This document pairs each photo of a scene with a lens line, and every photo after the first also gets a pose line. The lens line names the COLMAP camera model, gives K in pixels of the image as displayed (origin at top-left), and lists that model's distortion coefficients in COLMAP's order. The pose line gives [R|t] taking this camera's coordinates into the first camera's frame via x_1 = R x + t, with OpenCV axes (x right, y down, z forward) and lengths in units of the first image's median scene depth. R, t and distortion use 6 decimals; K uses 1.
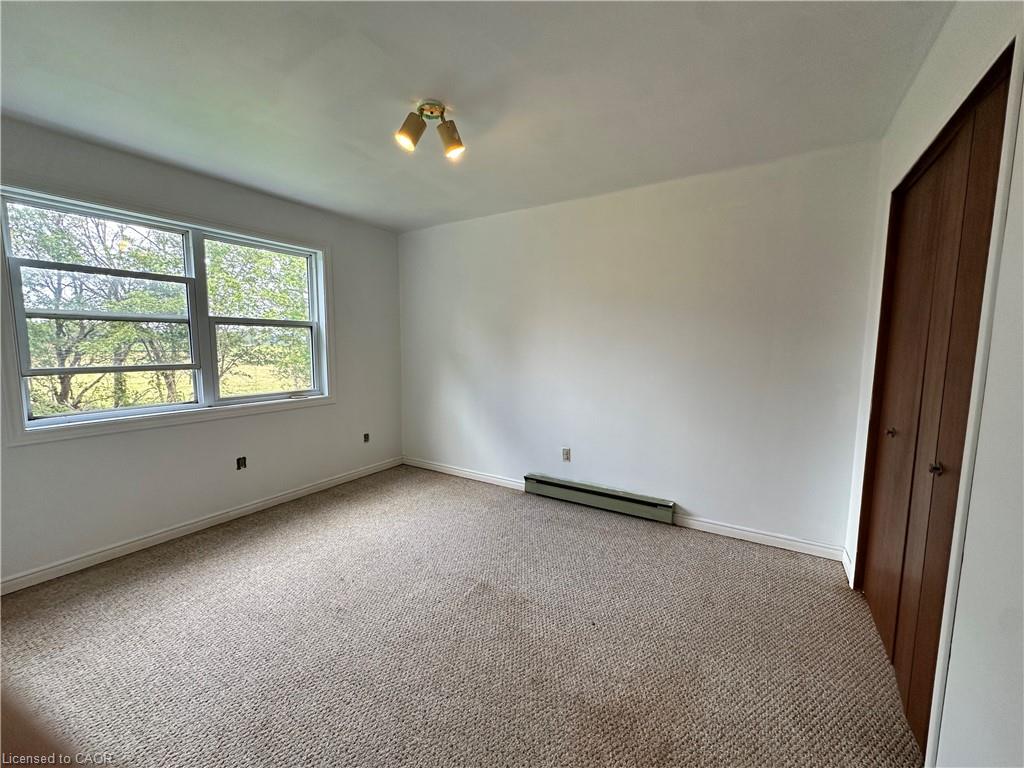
lens RADIAL K [[411.3, 0, 510.5], [0, 411.3, 383.7], [0, 0, 1]] dist [0.016970, 0.000269]
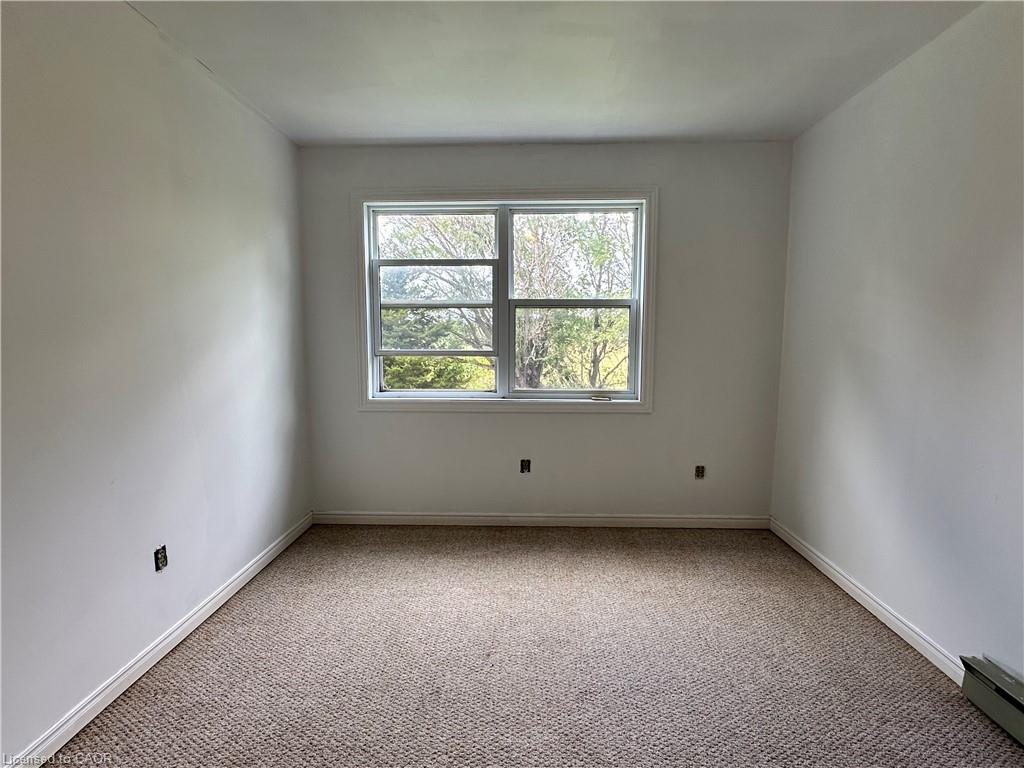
lens RADIAL K [[514.2, 0, 517.3], [0, 514.2, 388.5], [0, 0, 1]] dist [0.001525, 0.000271]
pose [[0.505253, 0.092497, -0.858000, 0.244323], [-0.082917, 0.994843, 0.058422, -0.031591], [0.858978, 0.041625, 0.510317, 0.404304]]
